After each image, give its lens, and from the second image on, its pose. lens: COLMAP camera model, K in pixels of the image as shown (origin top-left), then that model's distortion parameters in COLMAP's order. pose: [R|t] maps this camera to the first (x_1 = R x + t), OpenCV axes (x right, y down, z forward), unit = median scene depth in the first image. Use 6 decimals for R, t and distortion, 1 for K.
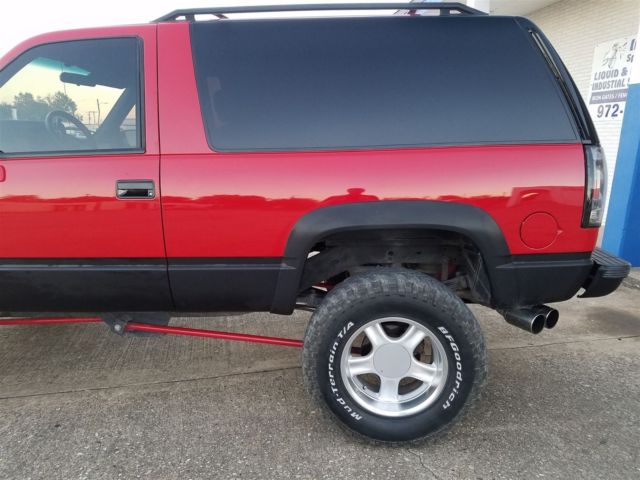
lens RADIAL K [[489.1, 0, 320.6], [0, 489.1, 247.0], [0, 0, 1]] dist [0.145740, -0.201449]
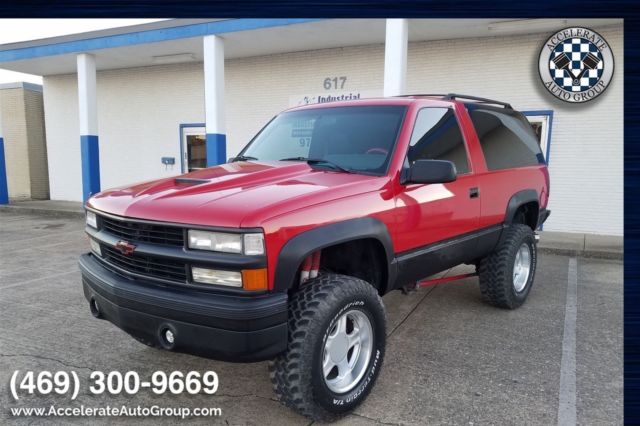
lens RADIAL K [[475.8, 0, 320.0], [0, 475.8, 213.0], [0, 0, 1]] dist [0.003844, 0.000893]
pose [[0.624153, -0.087300, 0.776409, -1.706681], [0.157771, 0.987349, -0.015813, -0.089313], [-0.765207, 0.132364, 0.630031, 0.262674]]
